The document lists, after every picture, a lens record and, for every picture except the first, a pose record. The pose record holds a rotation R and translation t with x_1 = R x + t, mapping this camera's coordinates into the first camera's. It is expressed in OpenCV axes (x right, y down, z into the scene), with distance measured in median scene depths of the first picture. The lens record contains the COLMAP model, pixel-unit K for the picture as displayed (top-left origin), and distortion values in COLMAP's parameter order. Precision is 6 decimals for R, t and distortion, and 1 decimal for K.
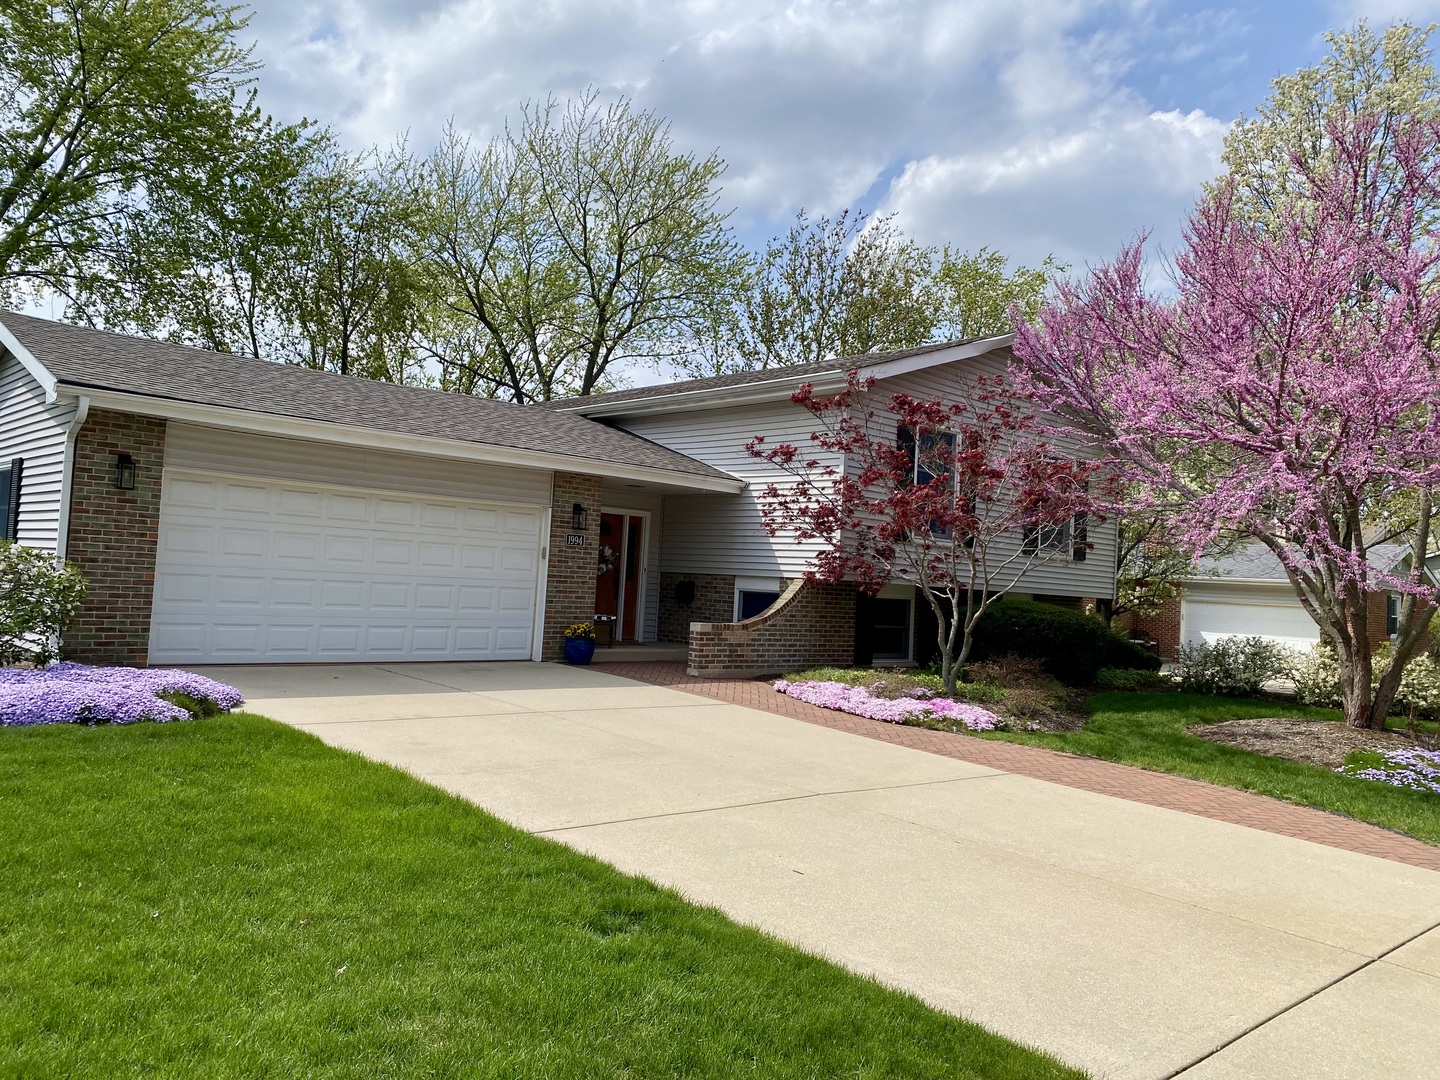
lens RADIAL K [[1092.9, 0, 723.6], [0, 1092.9, 532.2], [0, 0, 1]] dist [0.037009, -0.054548]
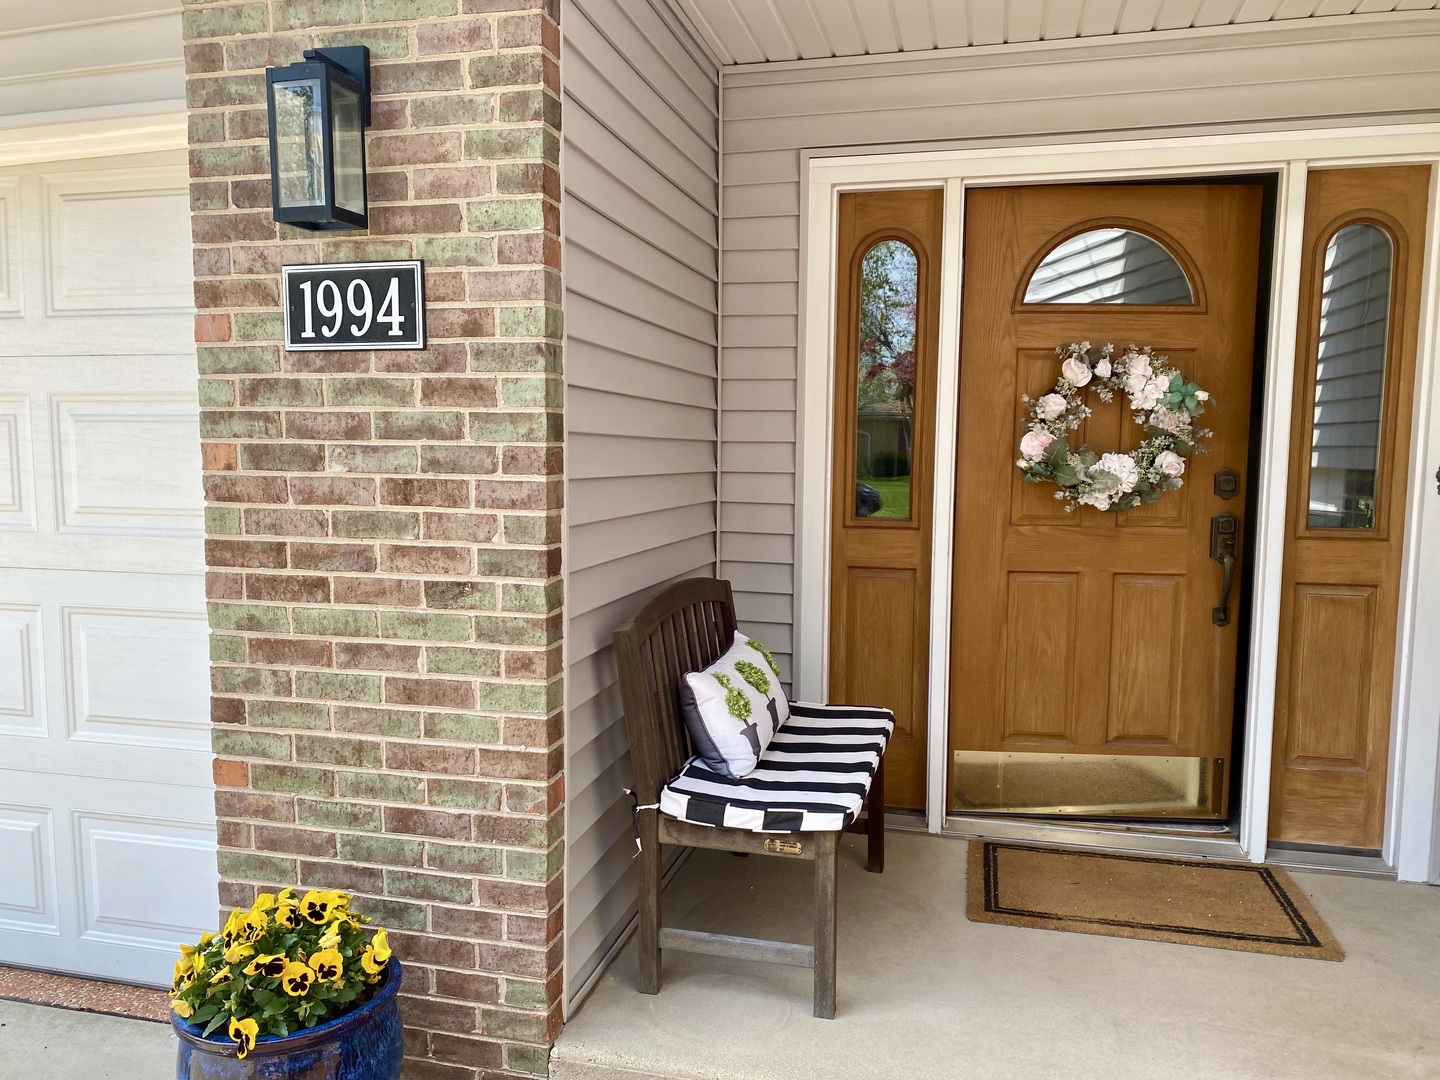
lens RADIAL K [[1092.9, 0, 715.5], [0, 1092.9, 551.5], [0, 0, 1]] dist [0.037009, -0.054548]
pose [[0.539584, 0.028337, -0.841455, 0.015862], [0.059760, 0.995624, 0.071849, 0.031902], [0.839809, -0.089054, 0.535529, 0.946131]]
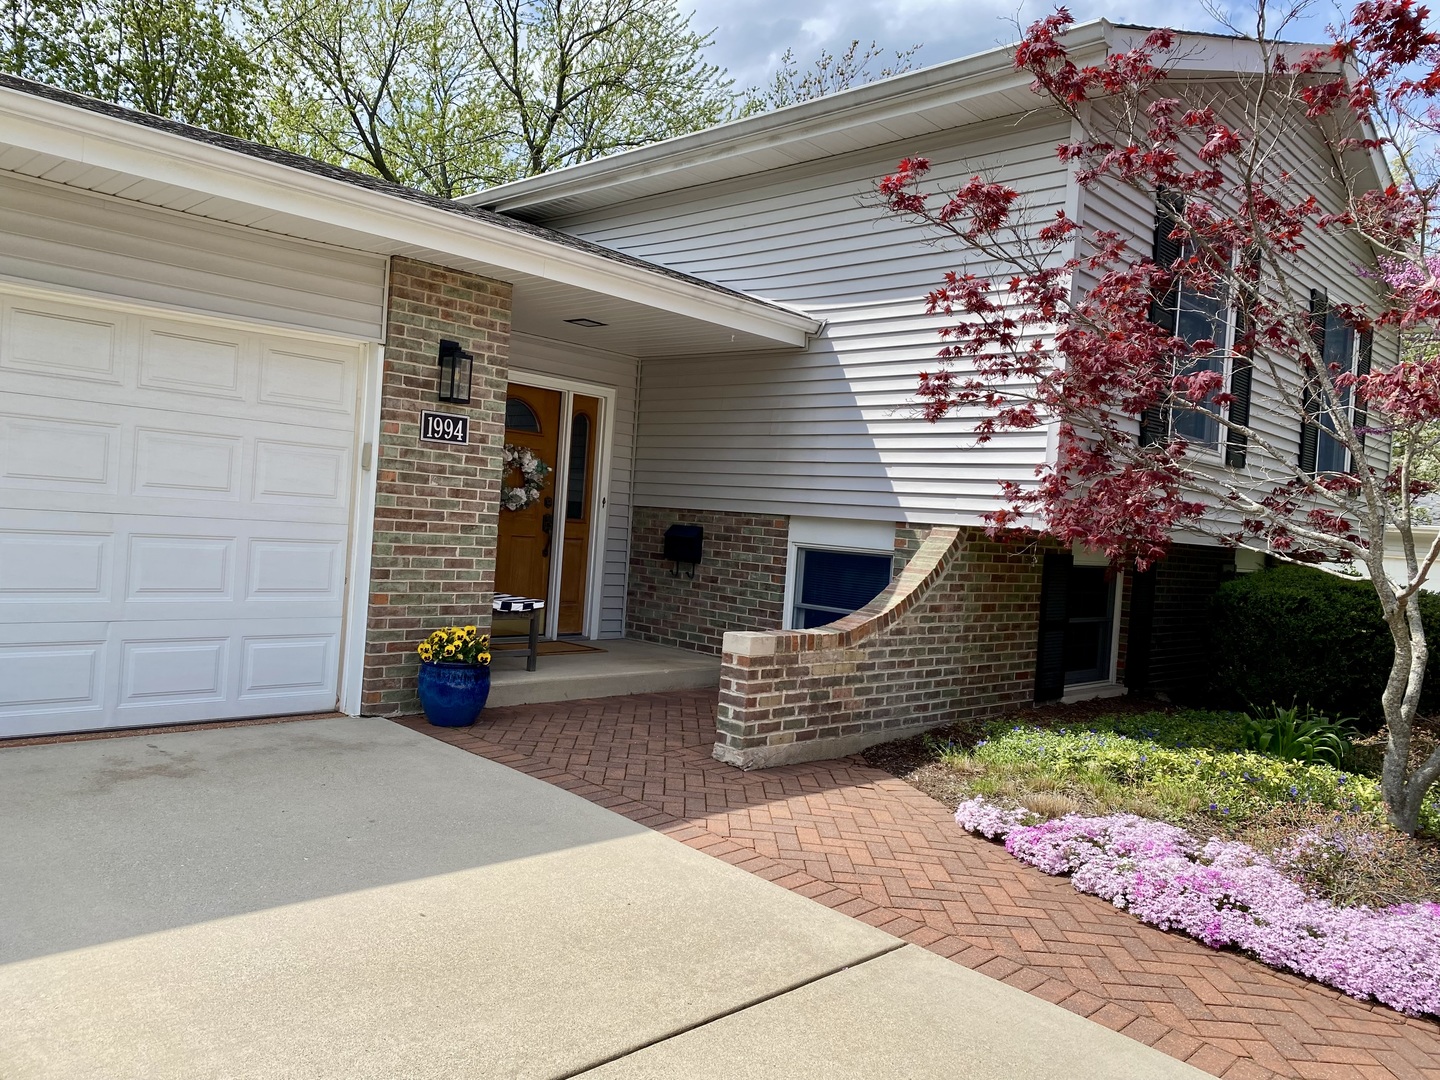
lens RADIAL K [[1092.9, 0, 722.7], [0, 1092.9, 550.1], [0, 0, 1]] dist [0.037009, -0.054548]
pose [[0.998501, 0.014399, 0.052815, -0.049797], [-0.018451, 0.996857, 0.077047, 0.019356], [-0.051539, -0.077906, 0.995628, 0.561882]]
